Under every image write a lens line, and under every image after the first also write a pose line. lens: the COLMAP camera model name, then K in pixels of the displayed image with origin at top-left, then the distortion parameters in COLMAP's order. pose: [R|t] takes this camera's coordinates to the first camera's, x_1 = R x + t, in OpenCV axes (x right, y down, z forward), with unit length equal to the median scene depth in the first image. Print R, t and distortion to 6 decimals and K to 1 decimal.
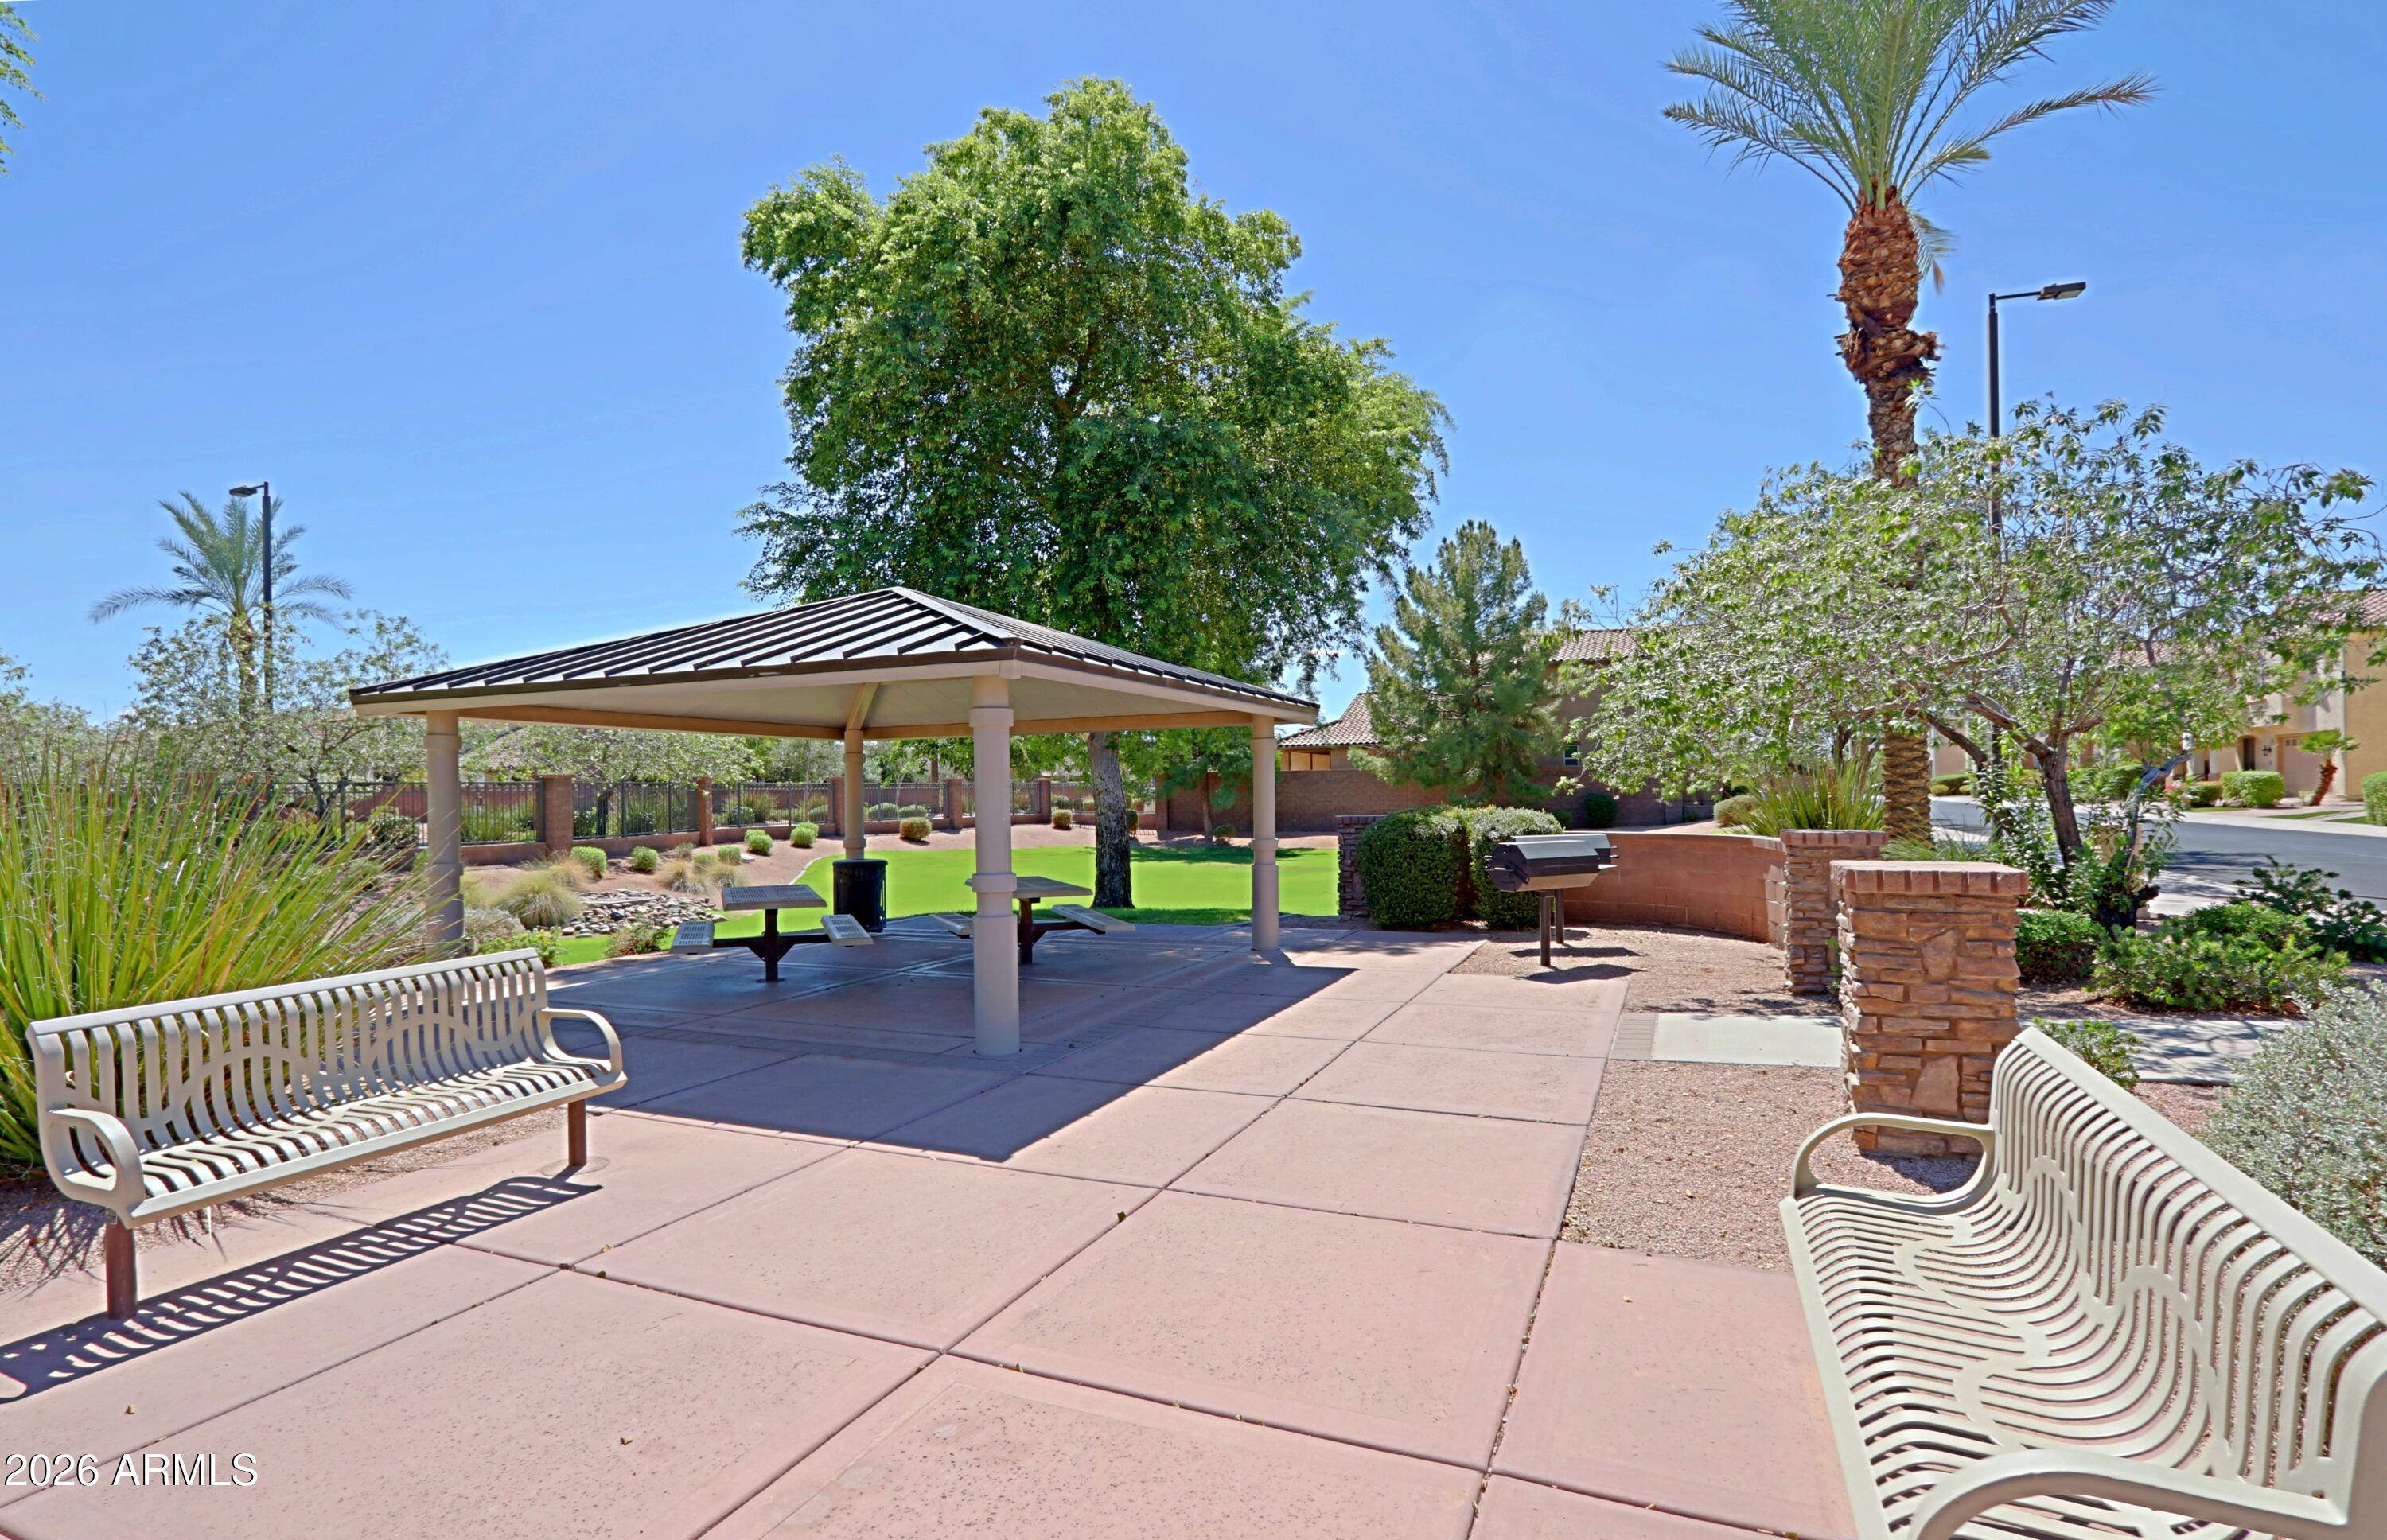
lens RADIAL K [[1158.4, 0, 1188.3], [0, 1158.4, 781.1], [0, 0, 1]] dist [-0.005558, -0.000612]
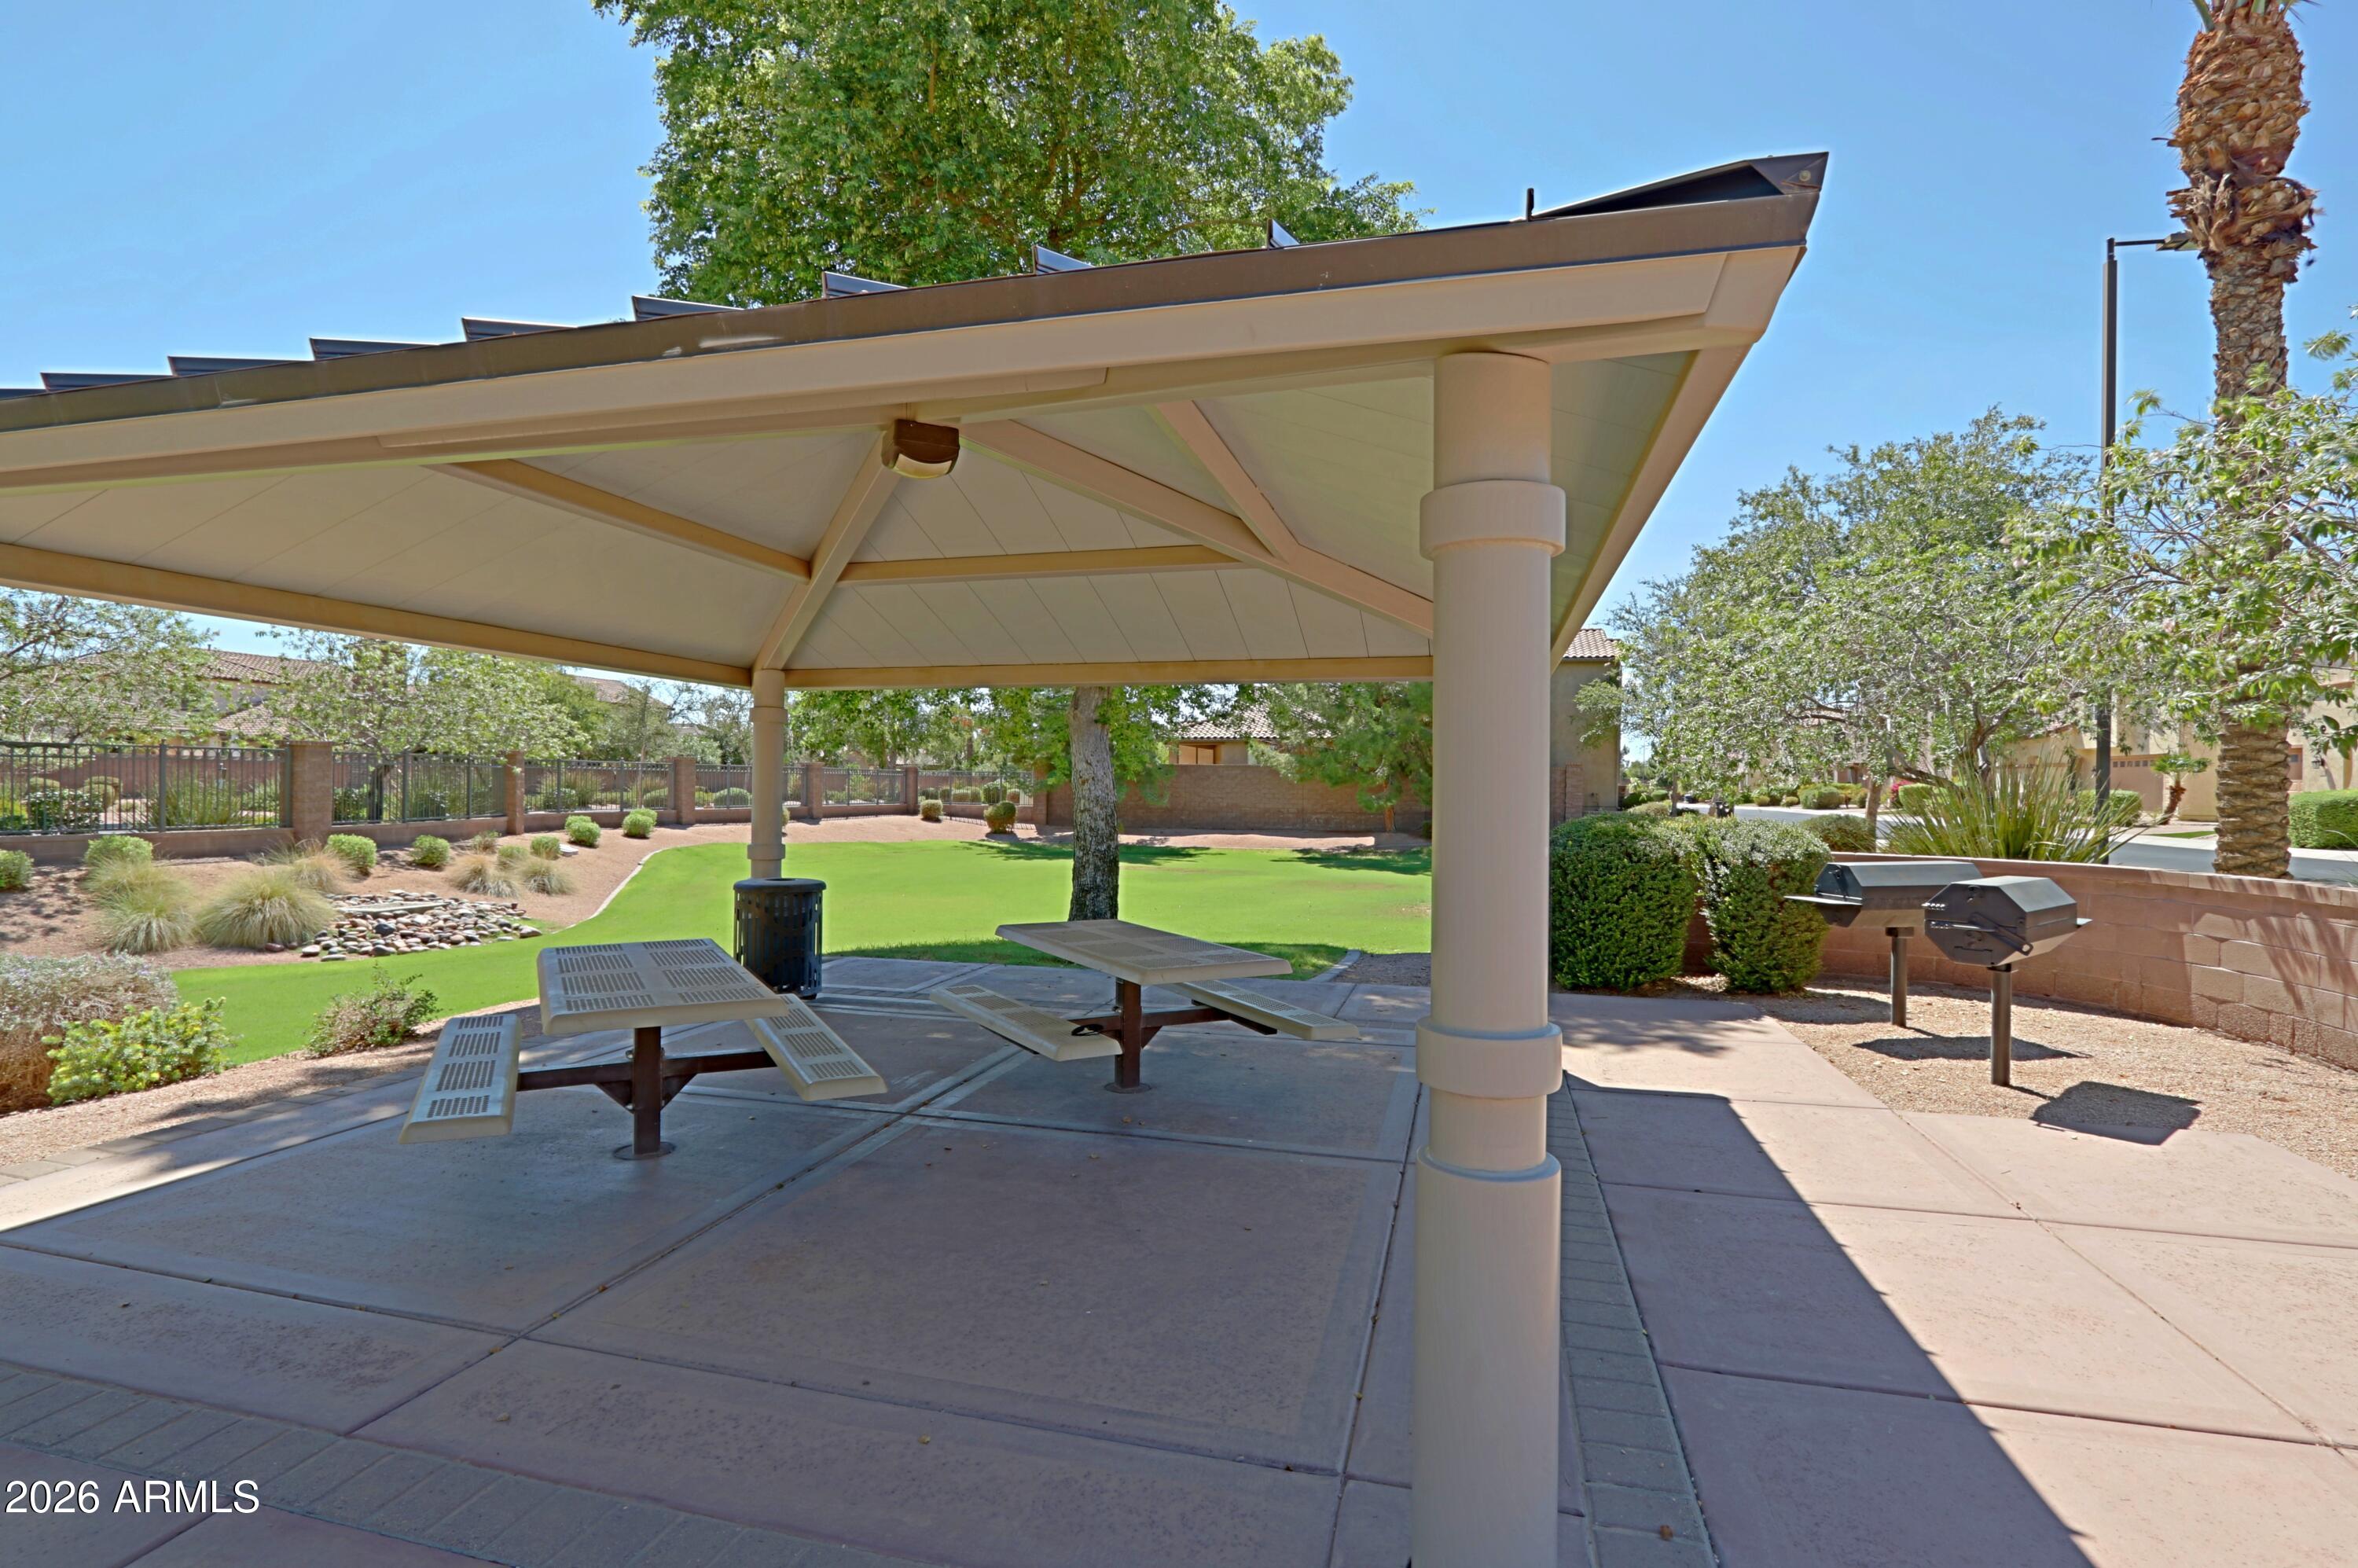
lens RADIAL K [[1109.1, 0, 1183.8], [0, 1109.1, 781.2], [0, 0, 1]] dist [-0.006500, 0.000481]
pose [[0.988942, 0.025963, 0.146014, -0.071042], [-0.026646, 0.999641, 0.002721, 0.003699], [-0.145891, -0.006581, 0.989279, 0.173542]]
